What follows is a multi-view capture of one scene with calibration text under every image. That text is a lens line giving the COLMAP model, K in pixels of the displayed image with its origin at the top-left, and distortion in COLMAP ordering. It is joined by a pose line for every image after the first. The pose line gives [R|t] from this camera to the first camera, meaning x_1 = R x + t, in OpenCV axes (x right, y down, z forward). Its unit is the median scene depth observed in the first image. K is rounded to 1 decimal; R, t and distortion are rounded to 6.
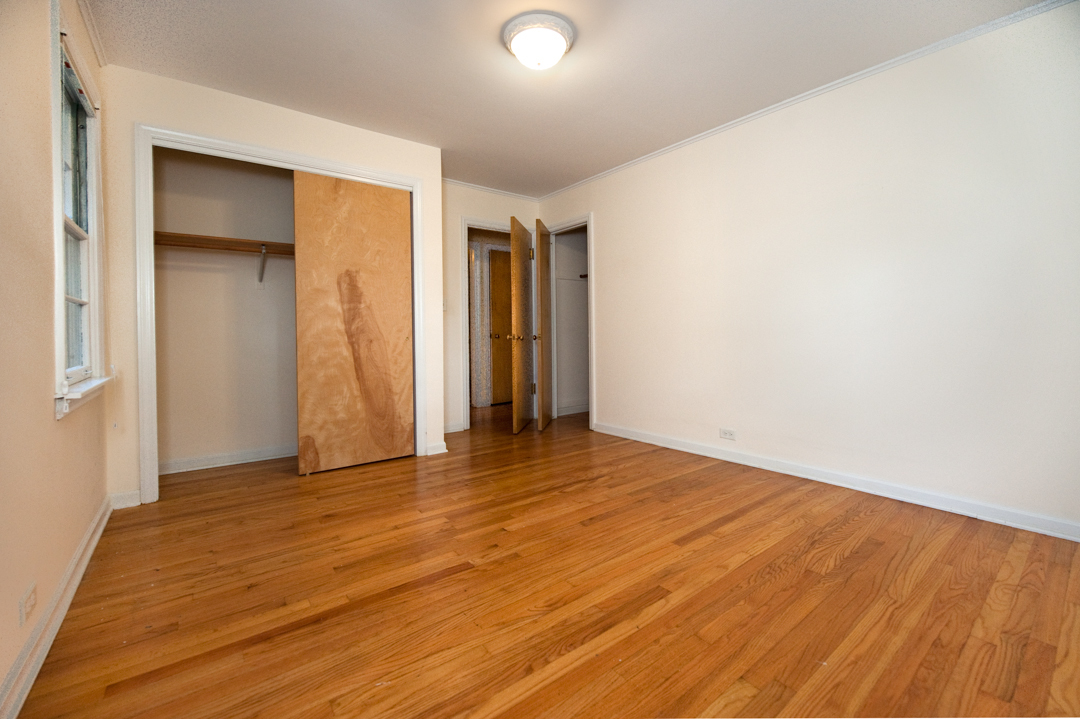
lens RADIAL K [[447.7, 0, 540.0], [0, 447.7, 338.2], [0, 0, 1]] dist [-0.000759, -0.000102]
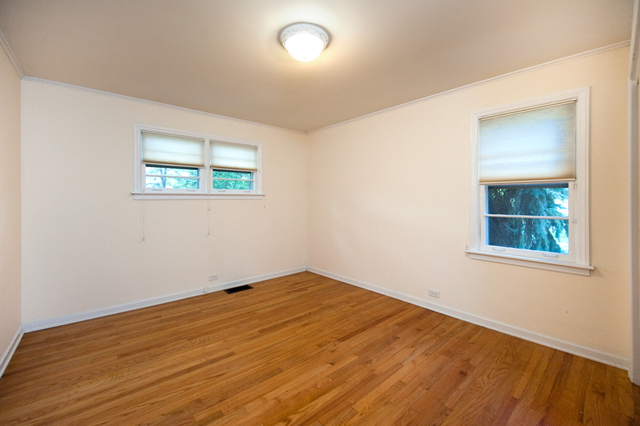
lens RADIAL K [[265.3, 0, 320.0], [0, 265.3, 200.4], [0, 0, 1]] dist [-0.000759, -0.000102]
pose [[-0.997771, 0.009235, -0.066083, 0.019090], [0.008649, 0.999921, 0.009147, -0.183317], [0.066162, 0.008555, -0.997772, 2.204817]]
